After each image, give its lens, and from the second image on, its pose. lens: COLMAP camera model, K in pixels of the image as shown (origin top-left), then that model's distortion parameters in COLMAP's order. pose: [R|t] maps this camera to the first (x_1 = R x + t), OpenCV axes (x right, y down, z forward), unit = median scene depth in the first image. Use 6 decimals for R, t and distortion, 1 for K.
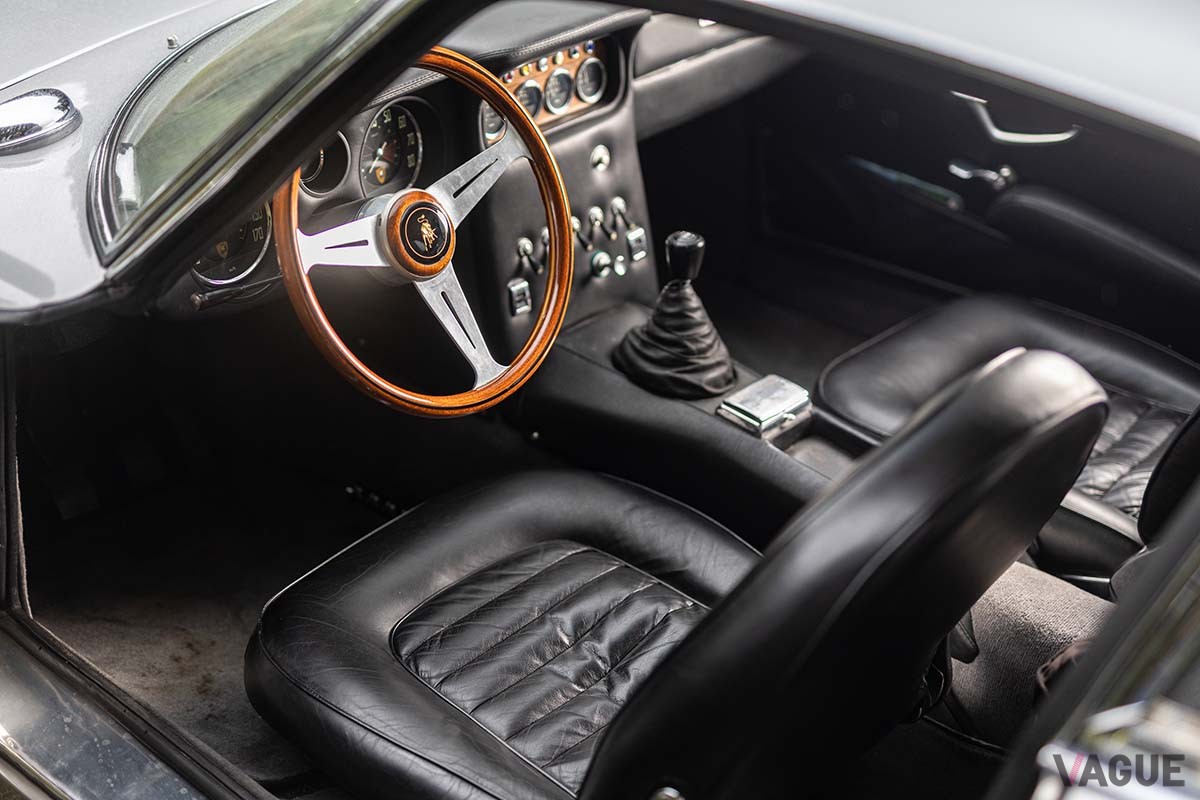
lens RADIAL K [[1726.5, 0, 600.0], [0, 1726.5, 400.0], [0, 0, 1]] dist [-0.000915, -0.015028]
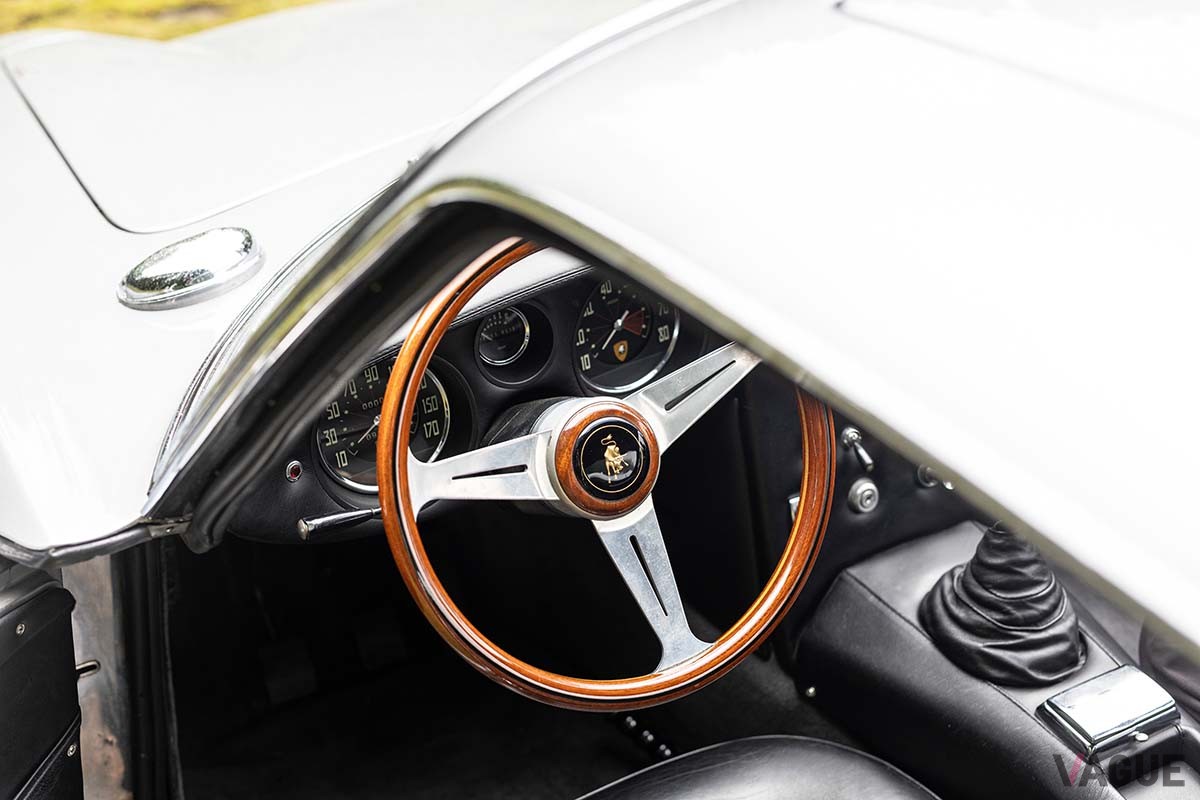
lens RADIAL K [[1726.5, 0, 600.0], [0, 1726.5, 400.0], [0, 0, 1]] dist [-0.000915, -0.015028]
pose [[0.932584, 0.093929, -0.348518, 0.138226], [-0.091468, 0.995530, 0.023550, -0.125012], [0.349172, 0.009916, 0.937006, 0.262159]]
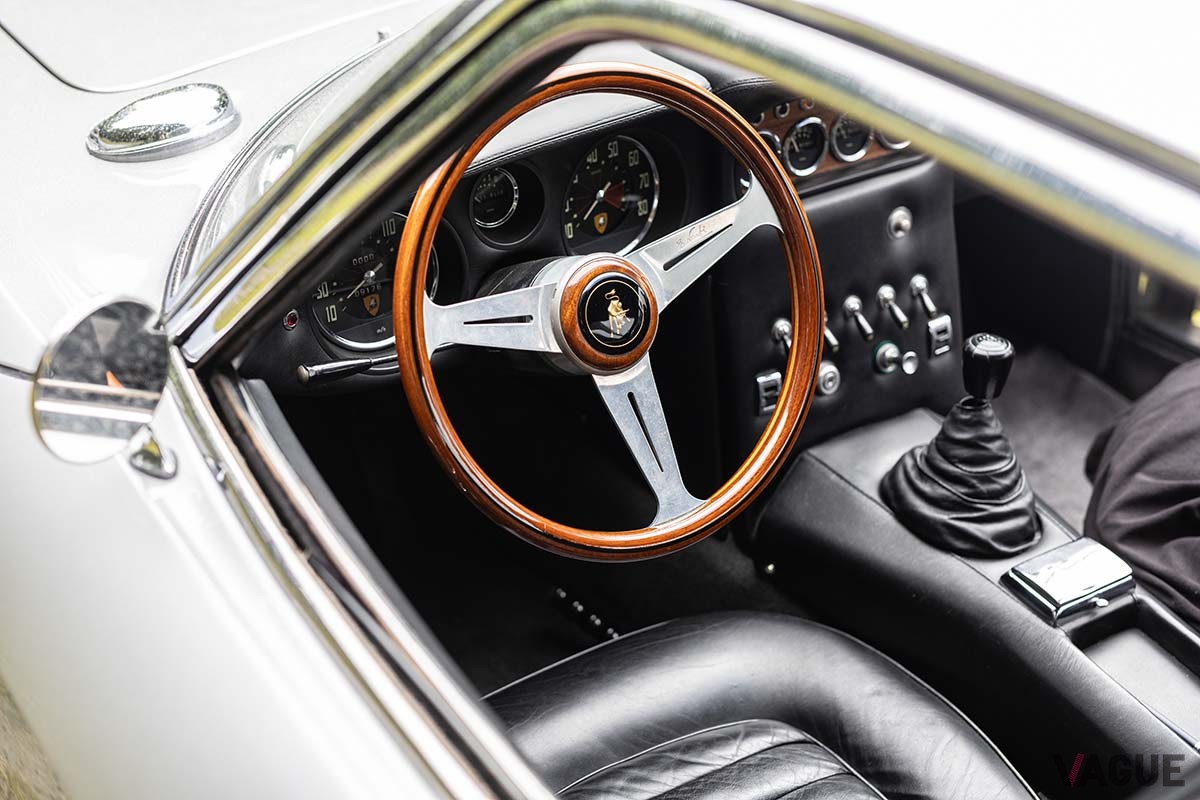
lens RADIAL K [[1726.5, 0, 600.0], [0, 1726.5, 400.0], [0, 0, 1]] dist [-0.000915, -0.015028]
pose [[0.962307, 0.121677, -0.243229, 0.073566], [-0.119524, 0.992550, 0.023648, -0.068387], [0.244294, 0.006315, 0.969681, 0.235940]]
